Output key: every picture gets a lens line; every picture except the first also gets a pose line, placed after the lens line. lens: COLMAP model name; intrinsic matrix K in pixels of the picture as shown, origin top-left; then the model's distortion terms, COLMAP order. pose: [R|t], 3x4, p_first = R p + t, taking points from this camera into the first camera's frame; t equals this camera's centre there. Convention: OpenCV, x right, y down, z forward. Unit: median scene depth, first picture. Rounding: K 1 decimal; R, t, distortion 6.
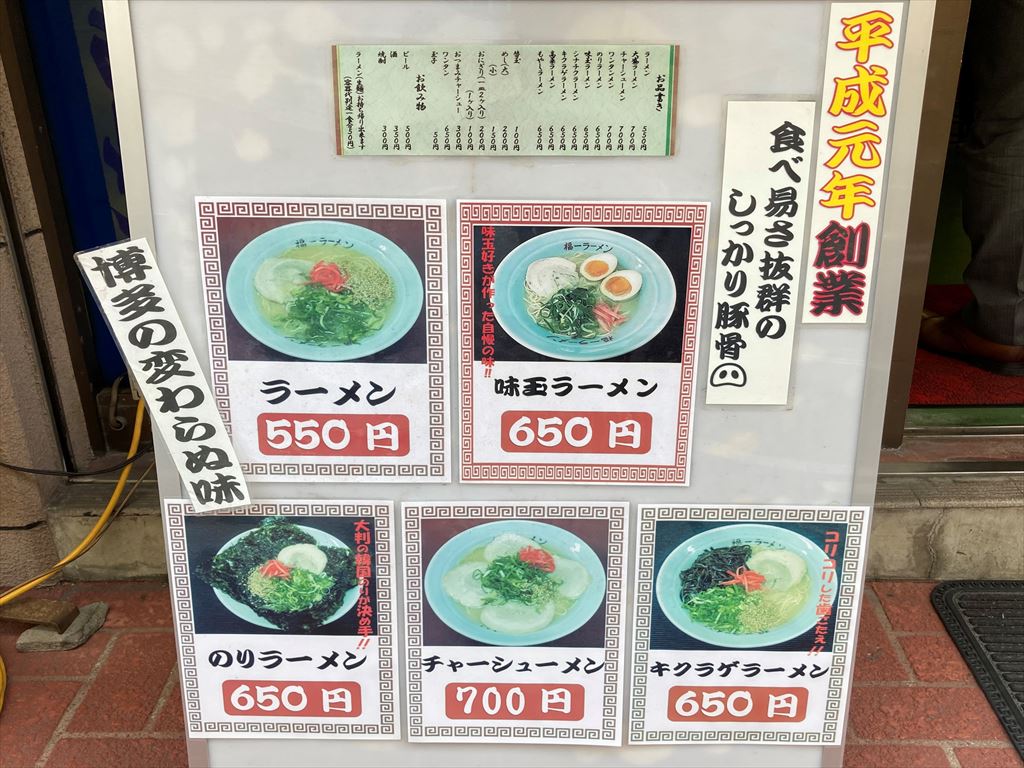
lens RADIAL K [[883.3, 0, 510.2], [0, 883.3, 381.4], [0, 0, 1]] dist [-0.012795, 0.001287]
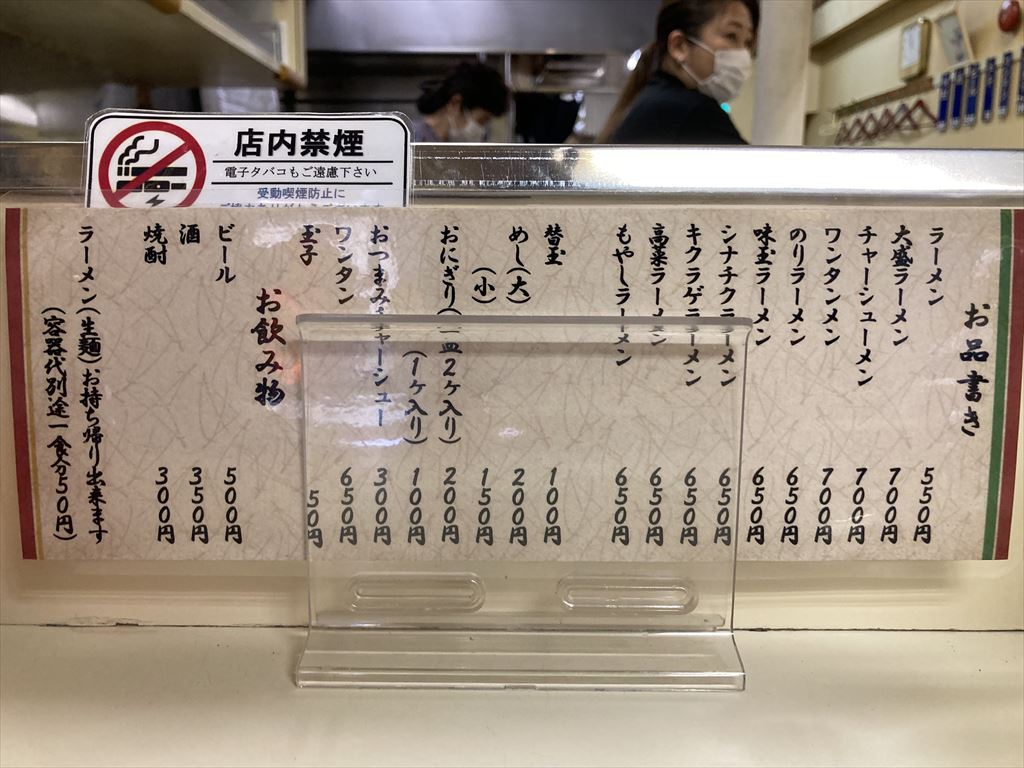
lens RADIAL K [[883.3, 0, 507.5], [0, 883.3, 384.4], [0, 0, 1]] dist [-0.012795, 0.001287]
pose [[0.999990, 0.003089, 0.003324, -0.010454], [-0.003553, 0.988689, 0.149940, -0.338639], [-0.002824, -0.149950, 0.988690, 0.609484]]
